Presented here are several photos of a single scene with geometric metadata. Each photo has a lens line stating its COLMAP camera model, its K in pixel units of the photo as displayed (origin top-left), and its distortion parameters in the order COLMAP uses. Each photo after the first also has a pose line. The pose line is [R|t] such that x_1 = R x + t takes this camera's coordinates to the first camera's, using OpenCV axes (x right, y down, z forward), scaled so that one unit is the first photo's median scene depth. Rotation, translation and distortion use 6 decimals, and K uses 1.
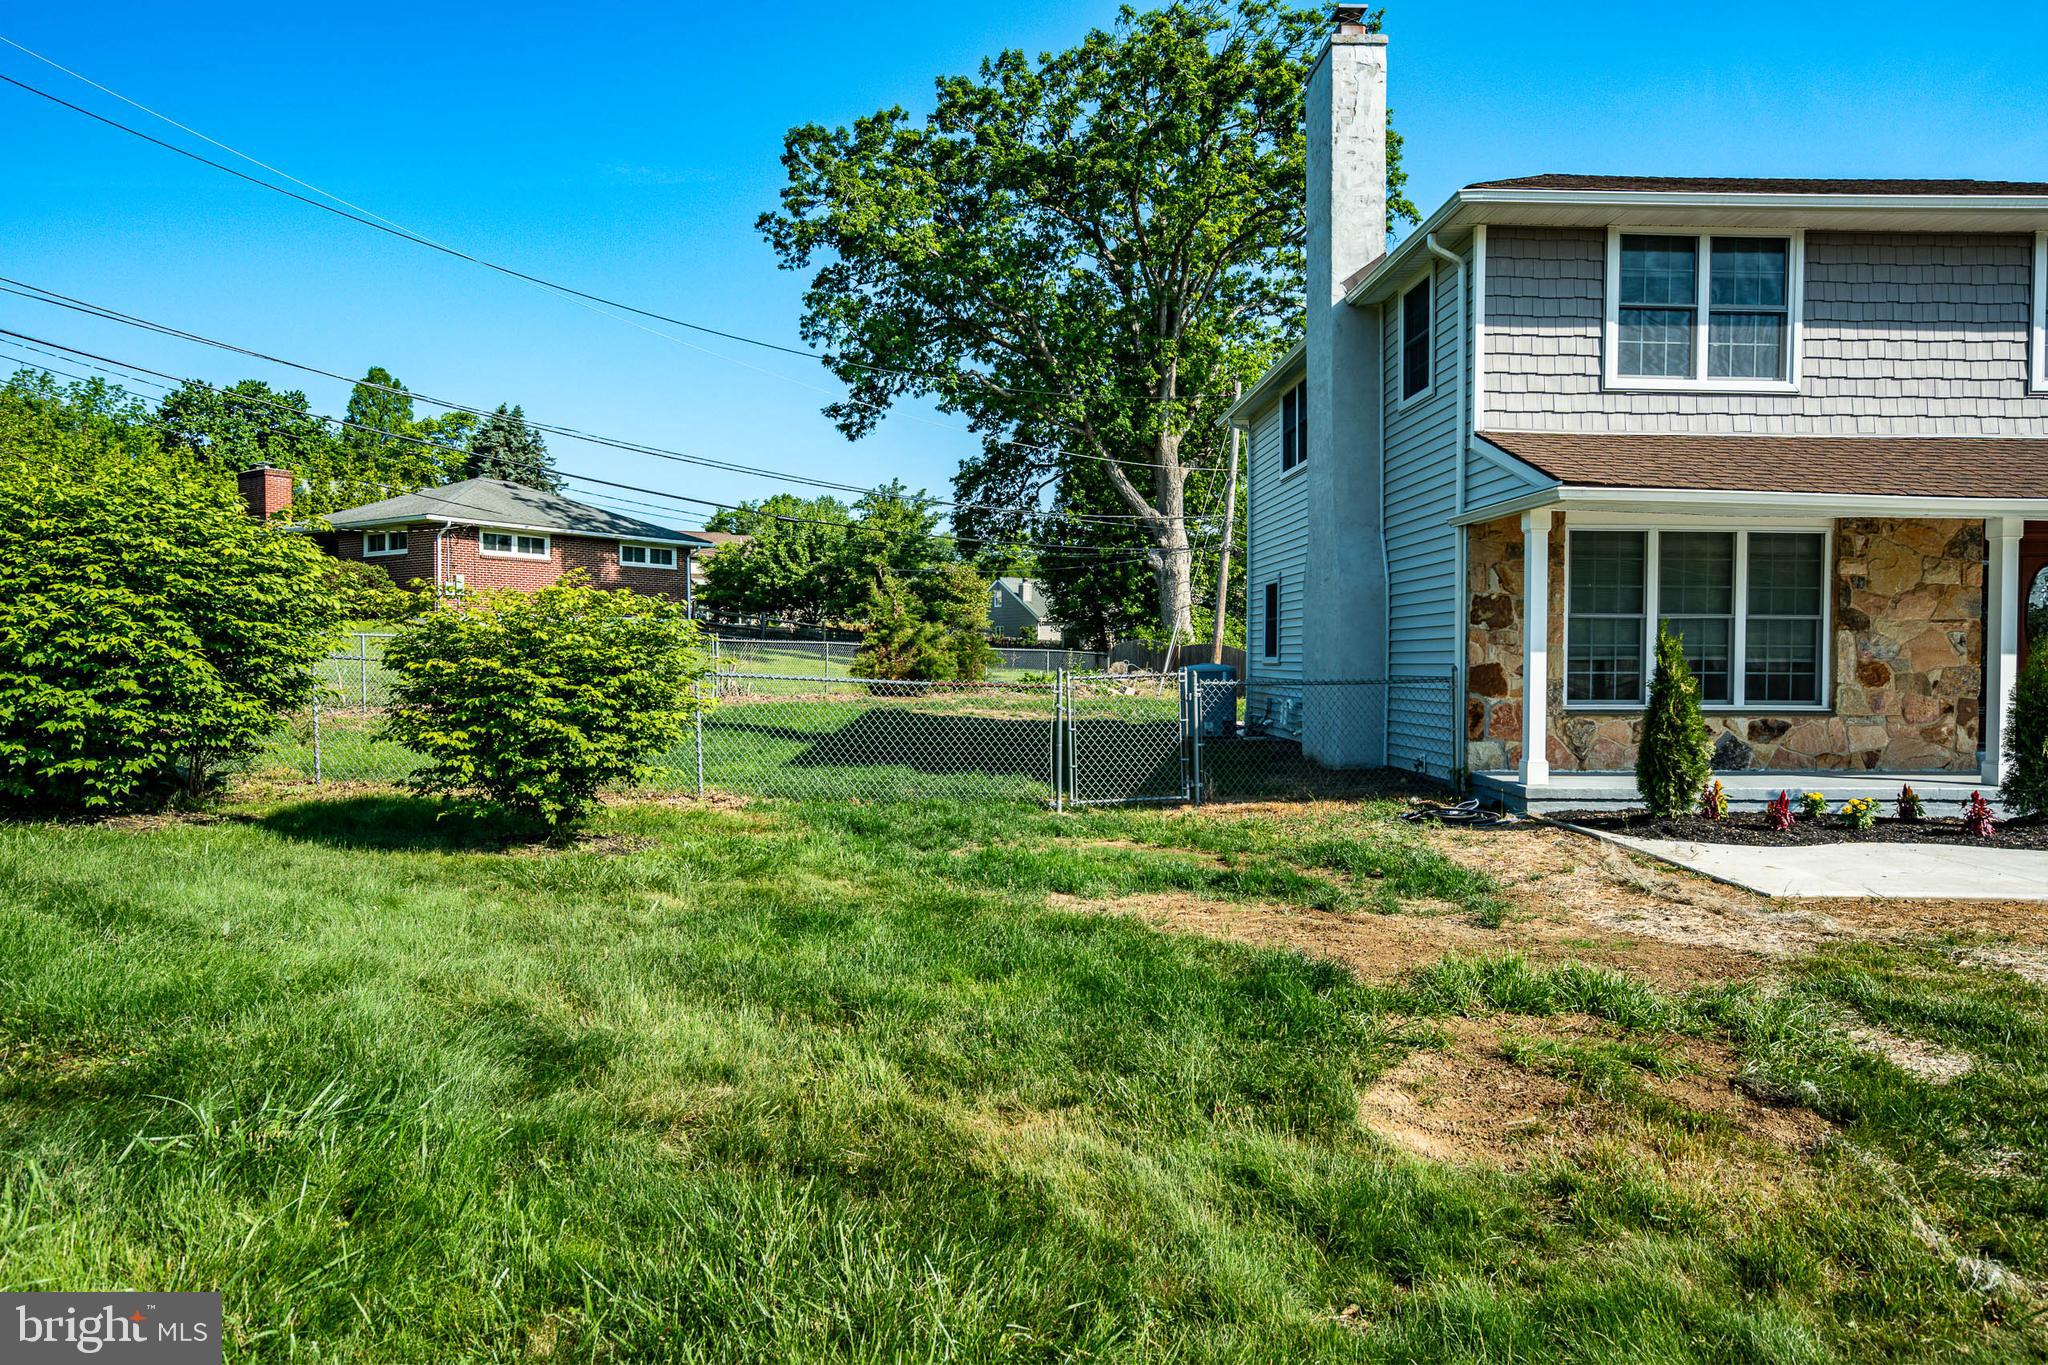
lens RADIAL K [[1252.8, 0, 1048.3], [0, 1252.8, 680.0], [0, 0, 1]] dist [-0.029497, 0.039999]
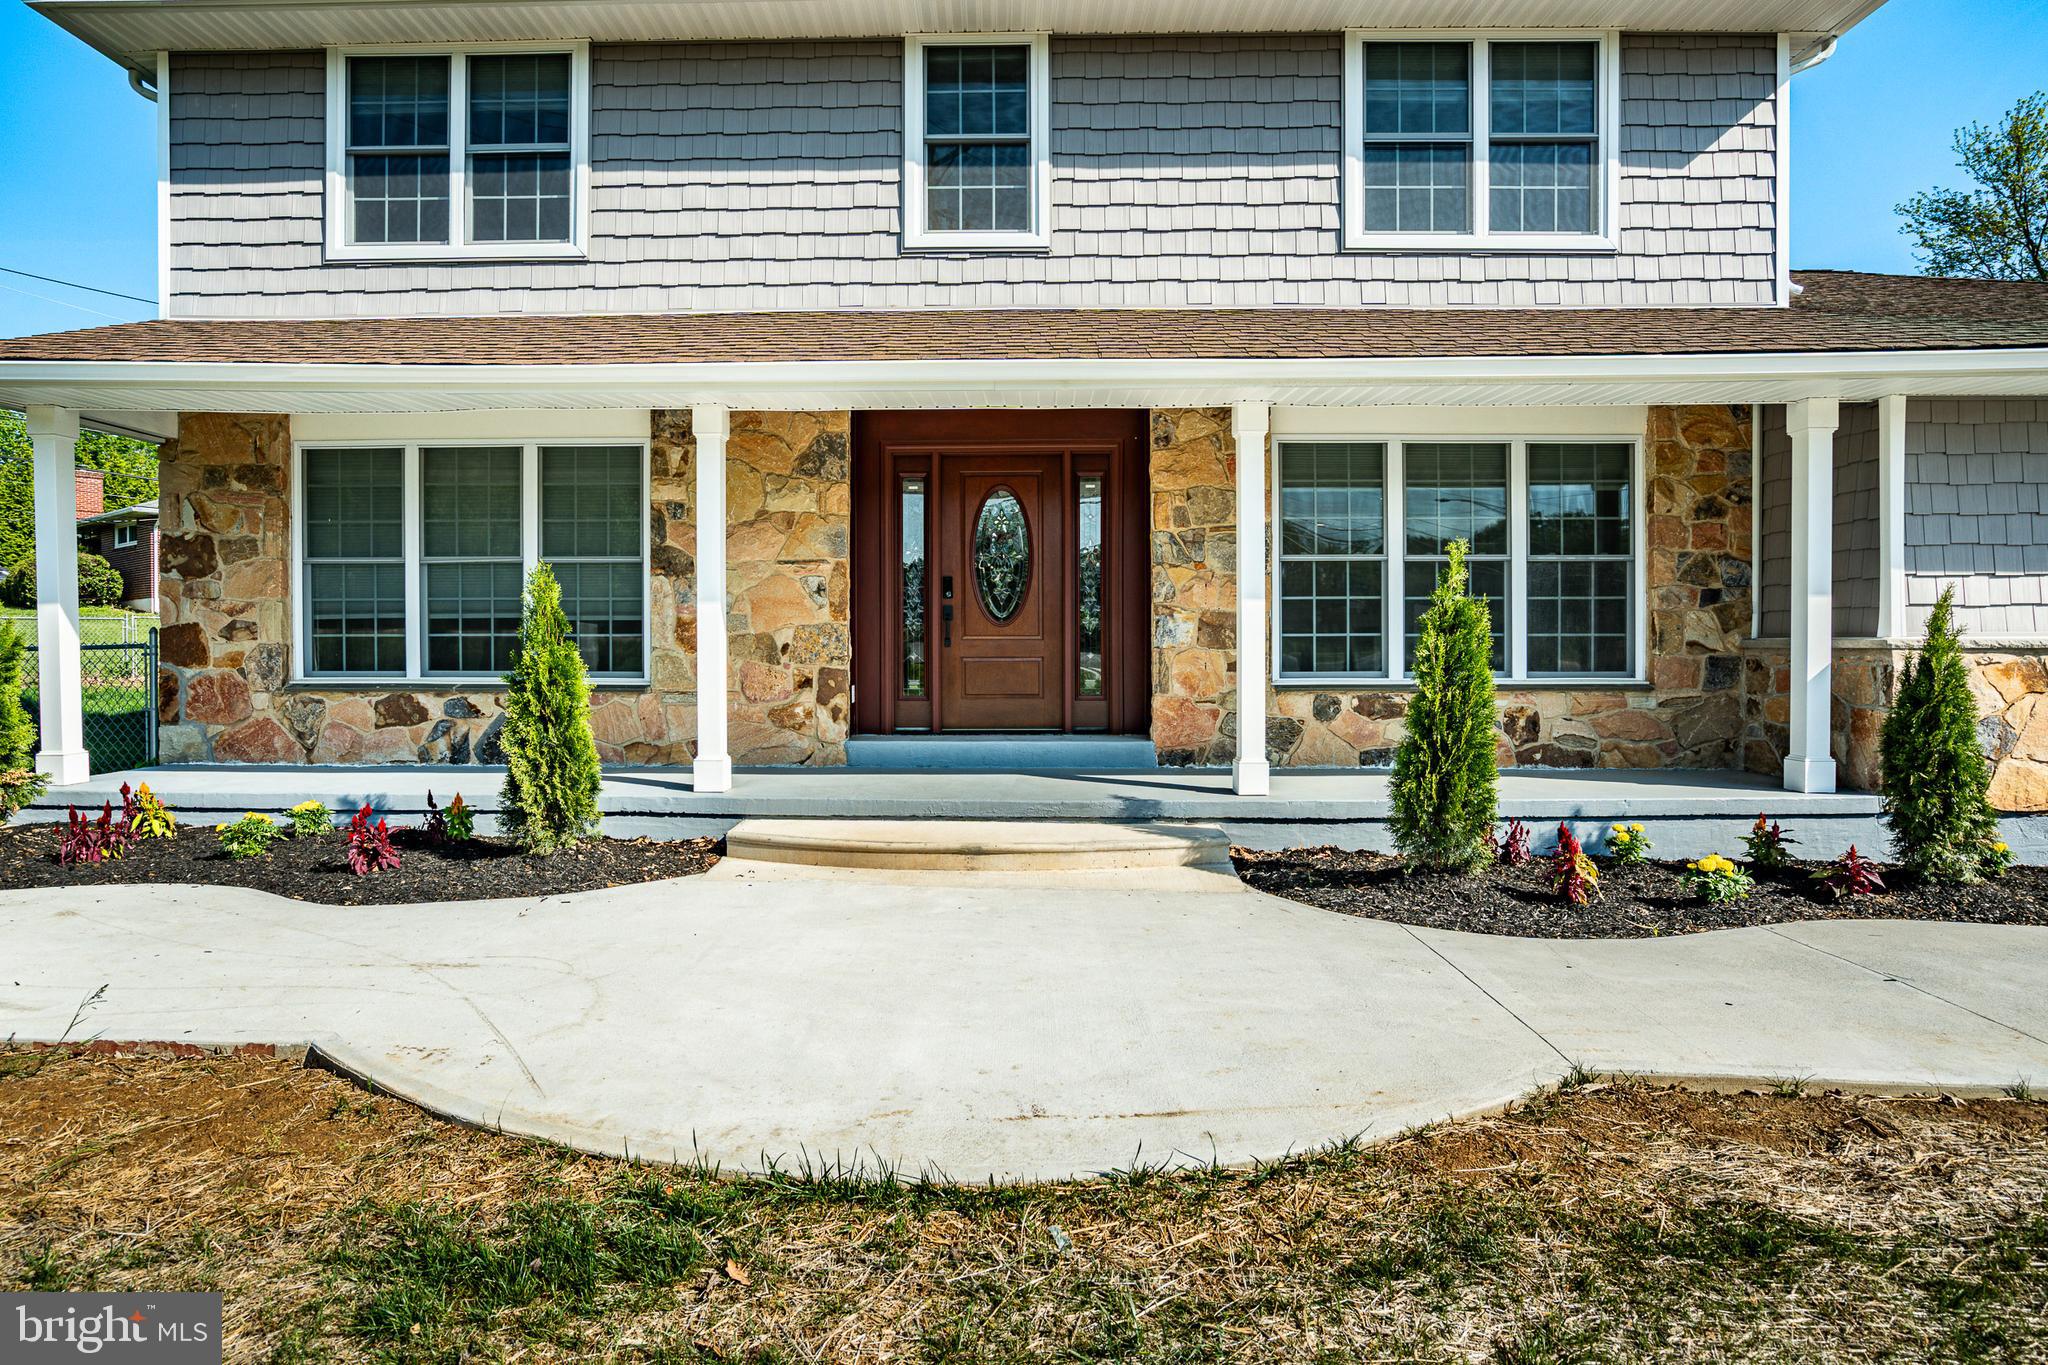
lens RADIAL K [[1675.4, 0, 1024.3], [0, 1675.4, 640.5], [0, 0, 1]] dist [-0.071768, 0.003077]
pose [[0.996988, -0.003720, -0.077469, 0.929932], [0.003316, 0.999980, -0.005349, 0.004325], [0.077487, 0.005076, 0.996980, 0.031745]]
